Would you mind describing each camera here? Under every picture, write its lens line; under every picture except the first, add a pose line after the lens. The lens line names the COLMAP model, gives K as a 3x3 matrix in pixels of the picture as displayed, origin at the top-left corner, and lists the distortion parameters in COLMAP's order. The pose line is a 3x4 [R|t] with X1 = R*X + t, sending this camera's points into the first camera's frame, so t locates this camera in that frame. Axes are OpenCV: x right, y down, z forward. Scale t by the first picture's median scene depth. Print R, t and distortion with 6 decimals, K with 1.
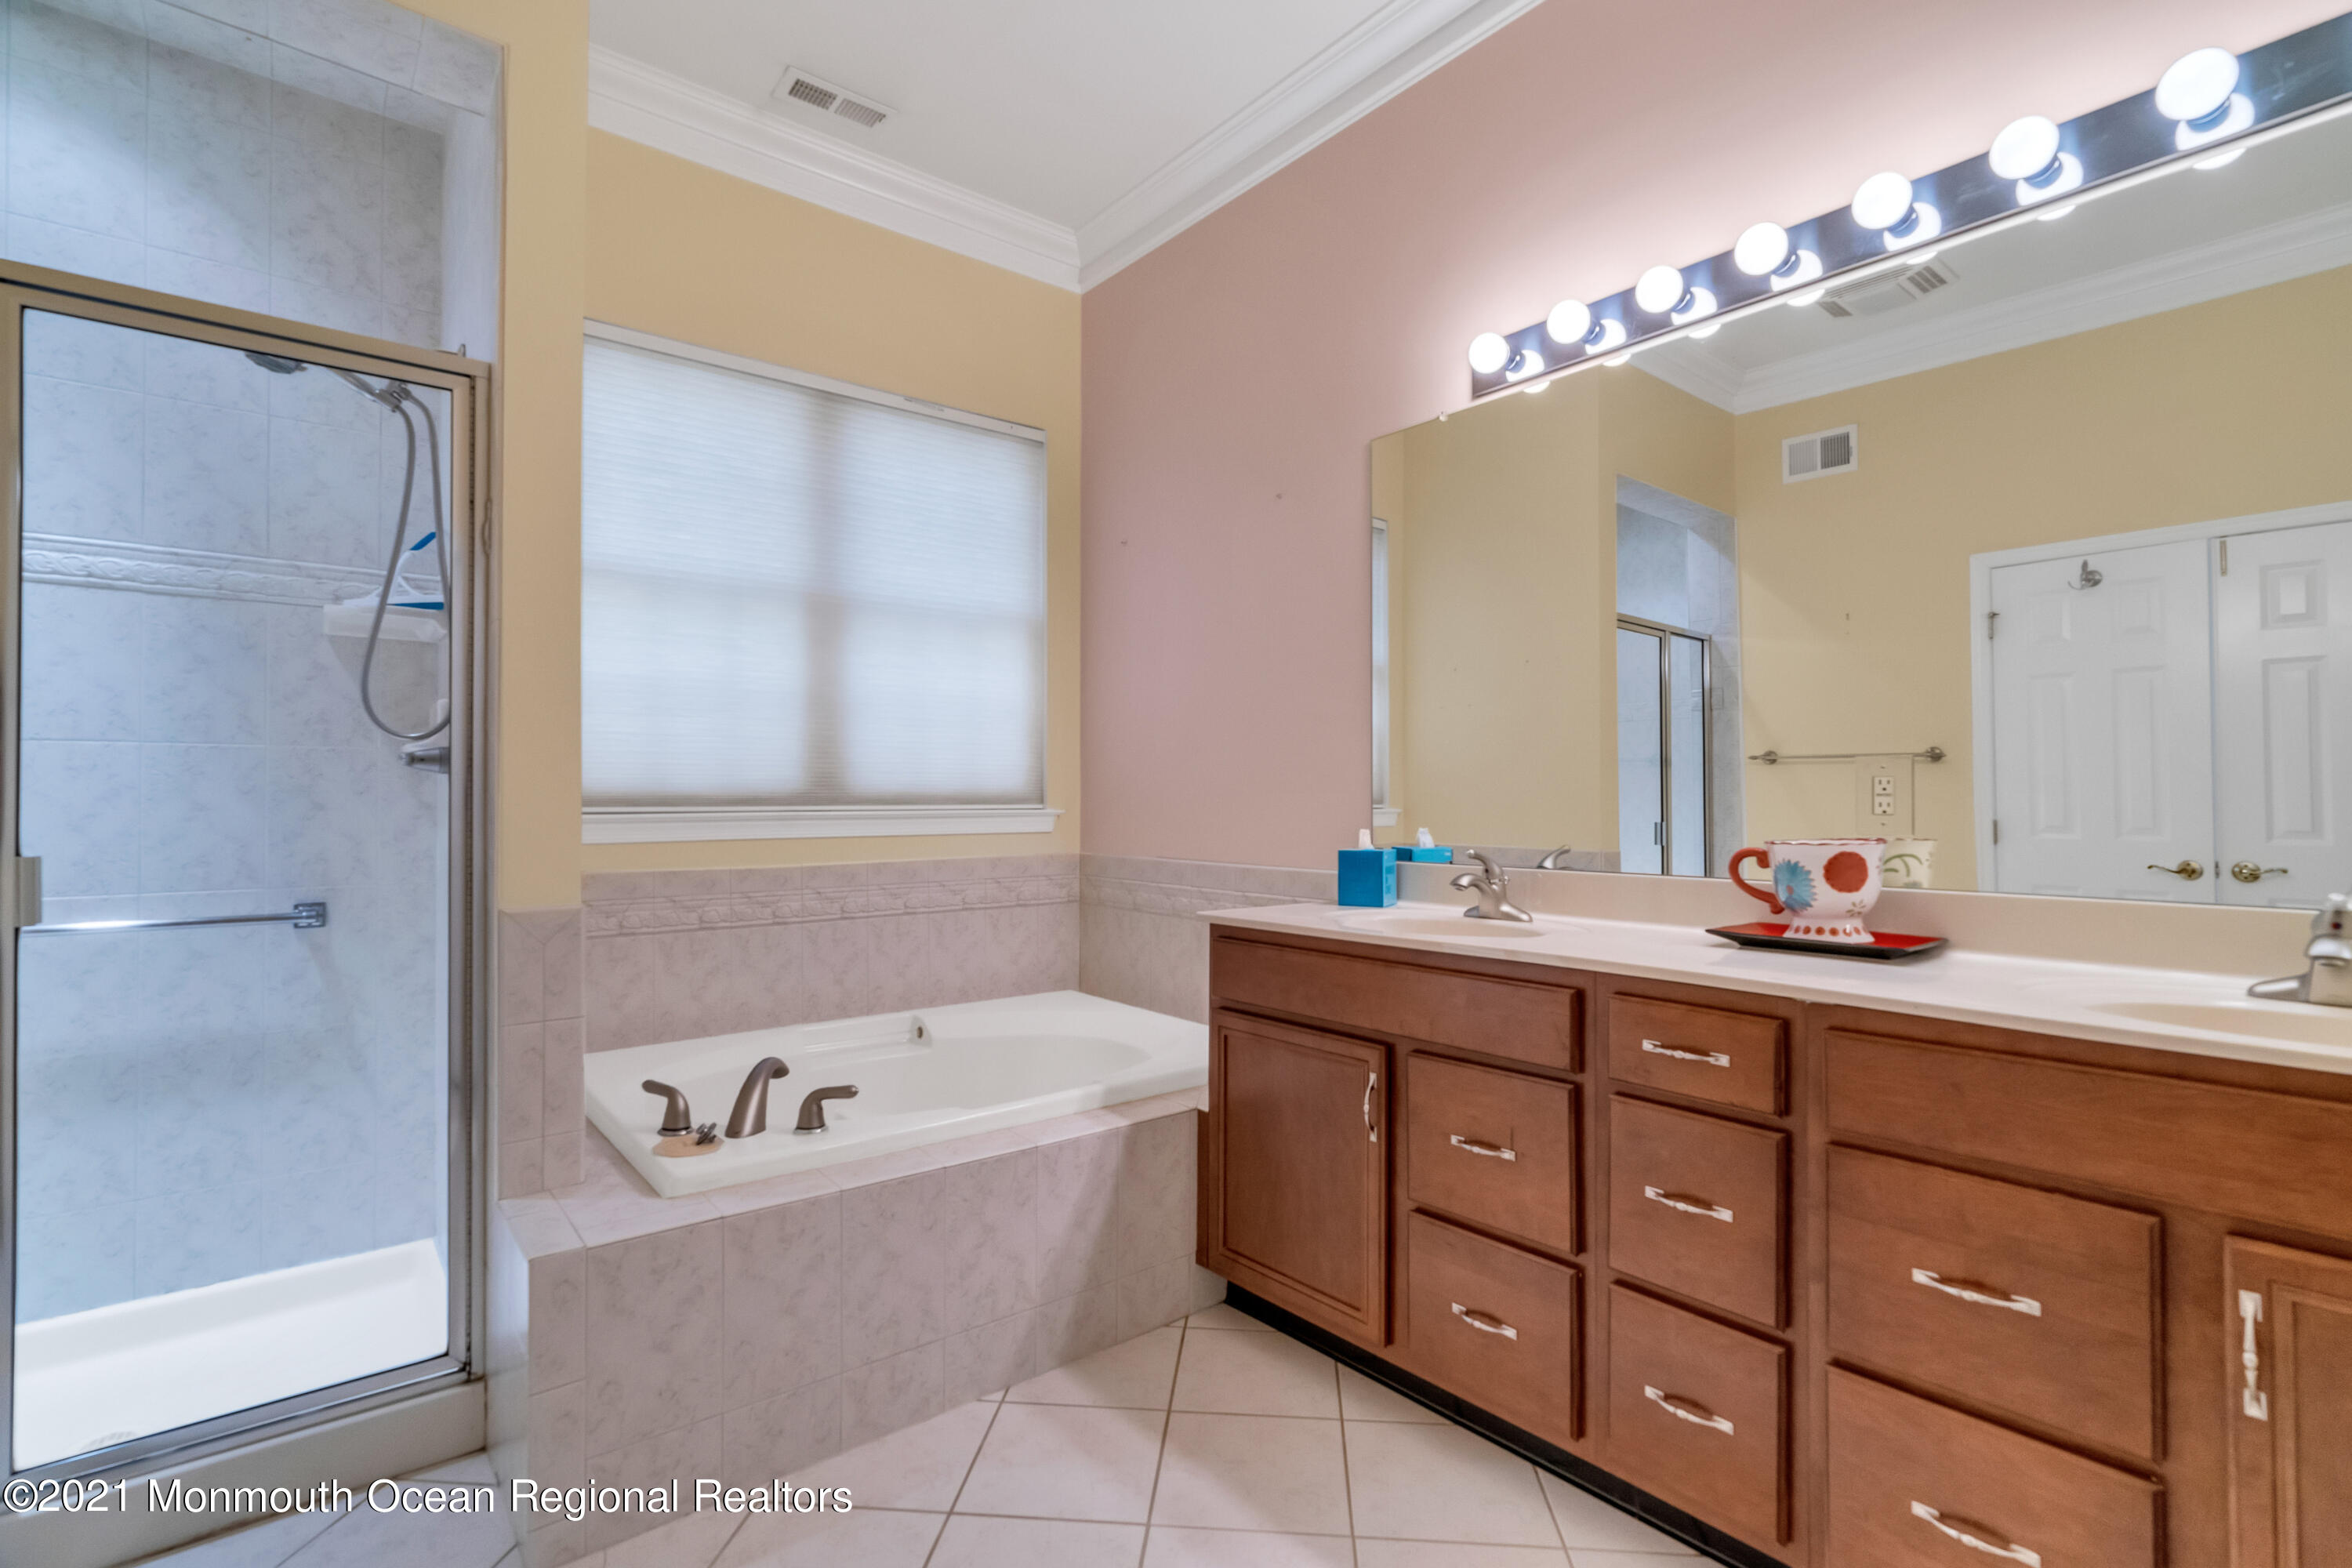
lens RADIAL K [[1065.9, 0, 1191.5], [0, 1065.9, 789.3], [0, 0, 1]] dist [-0.008574, 0.001910]
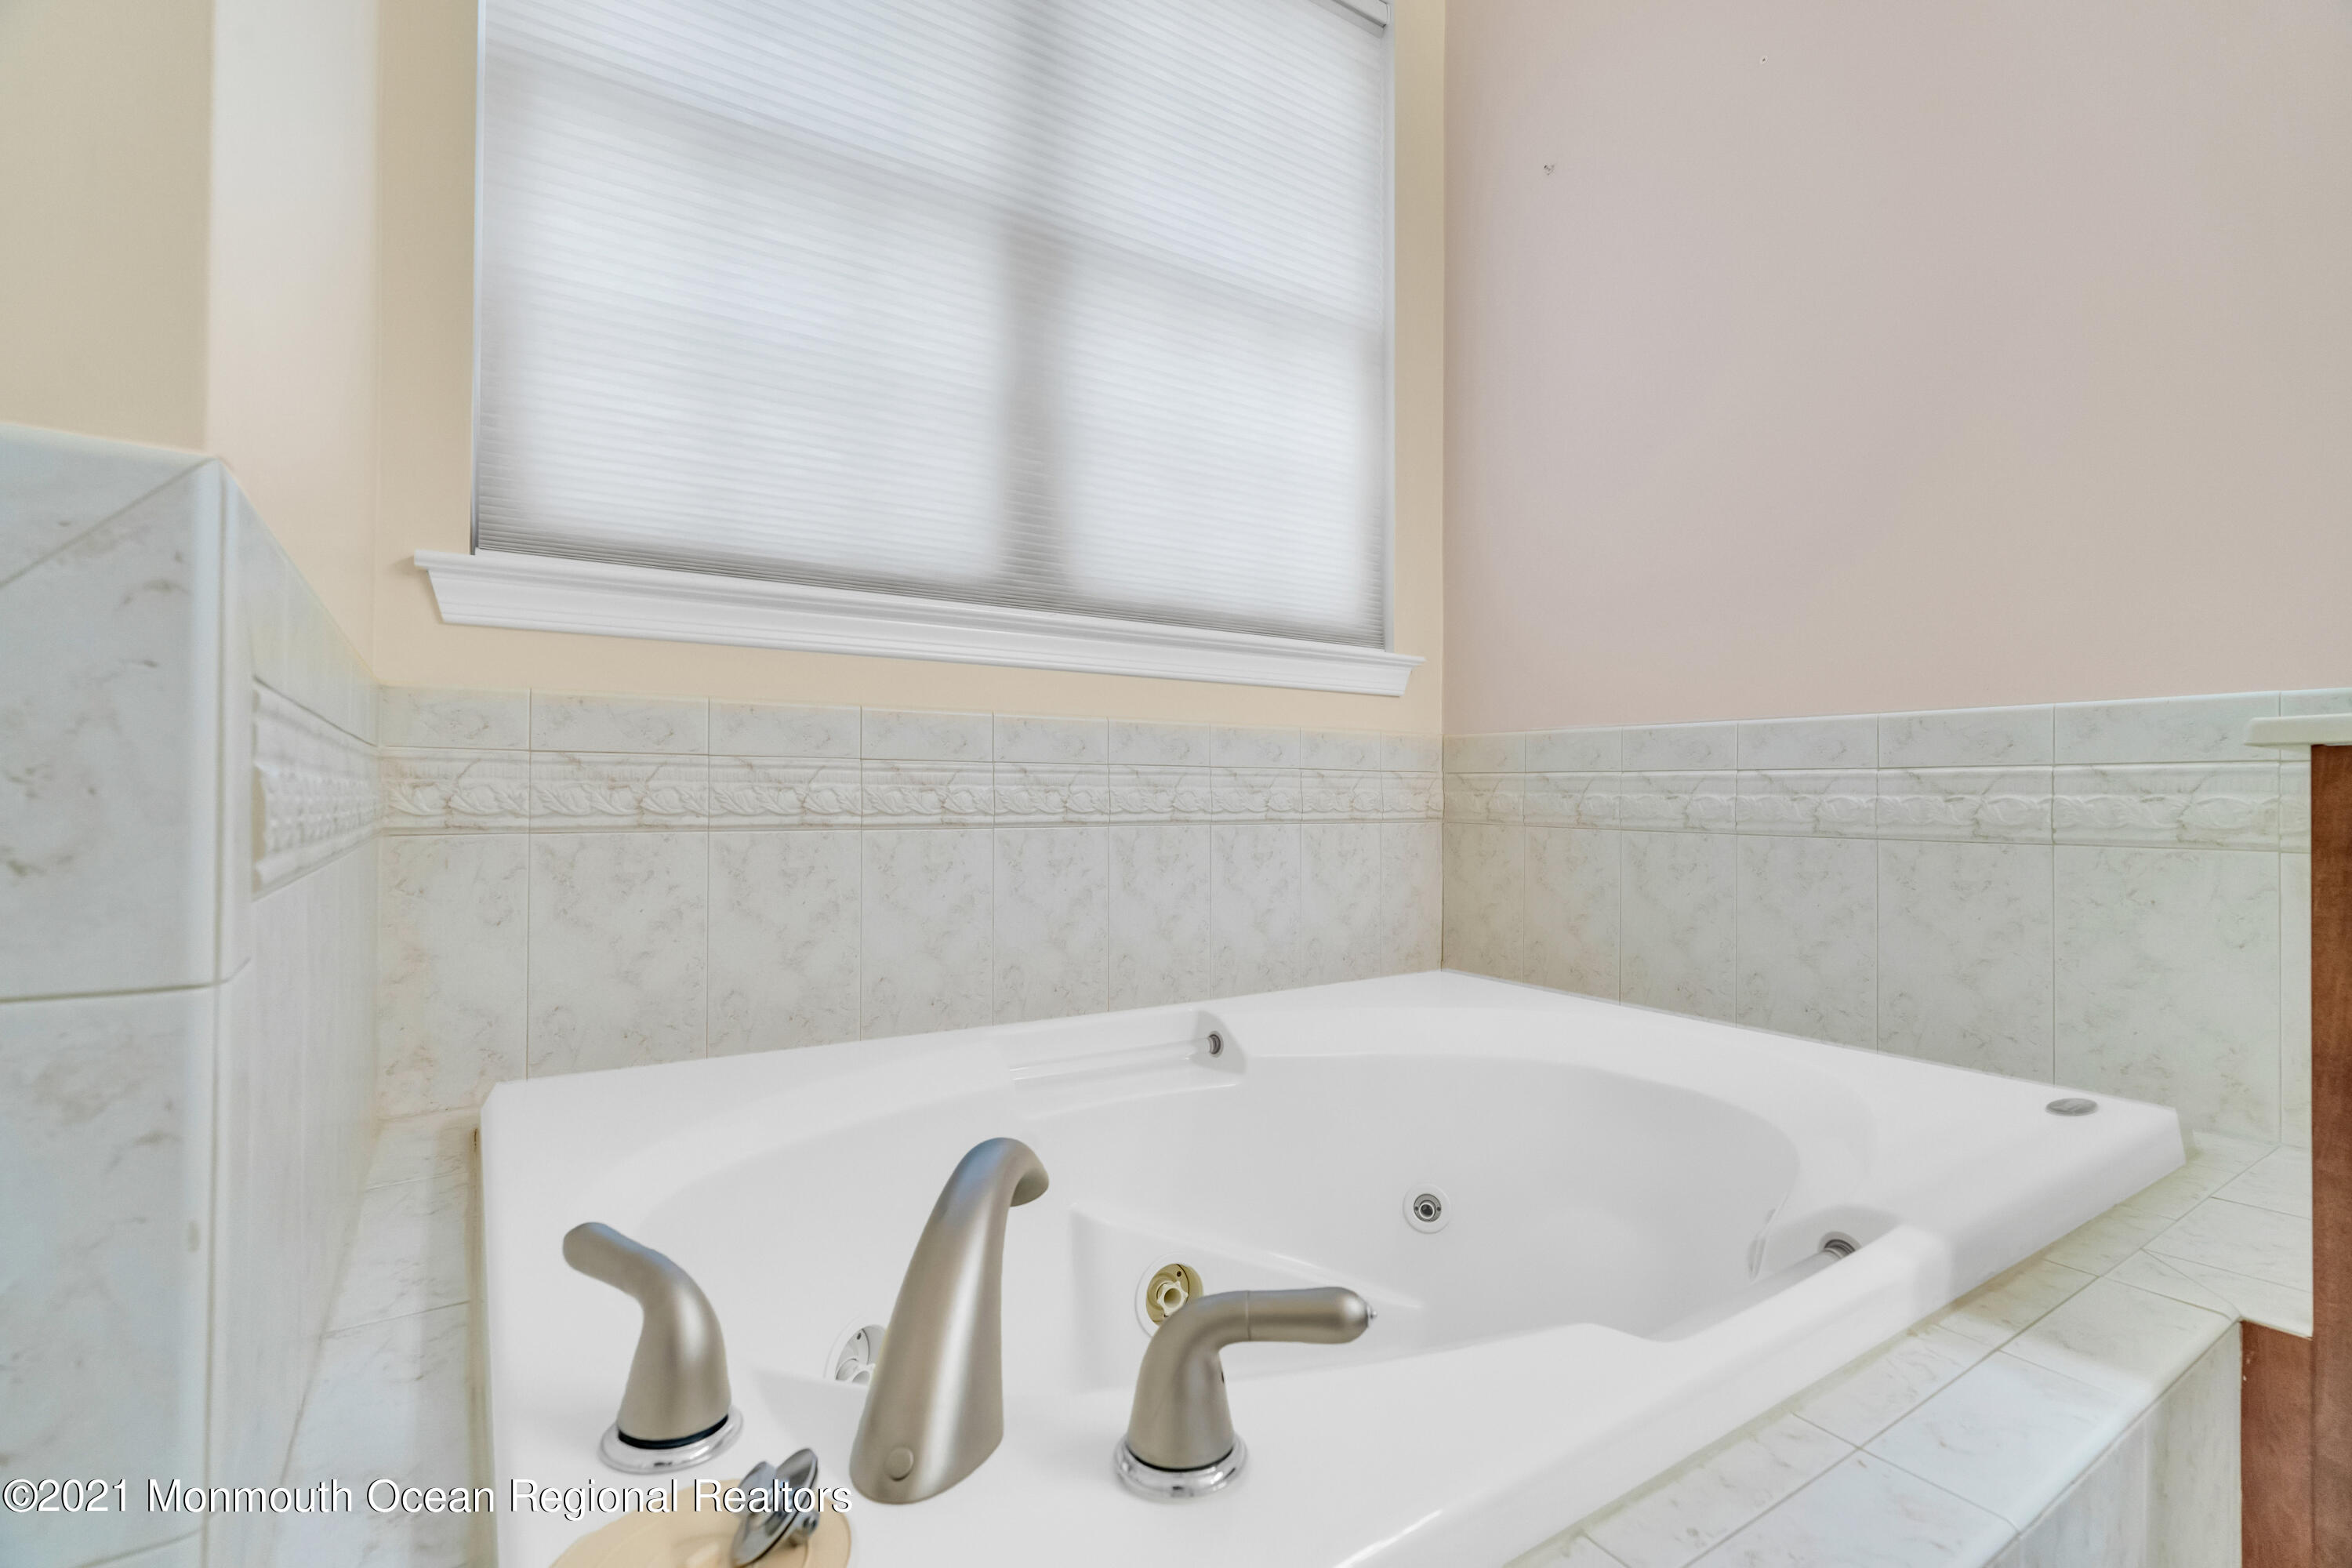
lens RADIAL K [[1065.9, 0, 1191.5], [0, 1065.9, 789.3], [0, 0, 1]] dist [-0.008574, 0.001910]
pose [[0.994810, 0.005635, -0.101592, -0.270498], [-0.005420, 0.999982, 0.002397, 0.131406], [0.101604, -0.001834, 0.994823, 0.615099]]
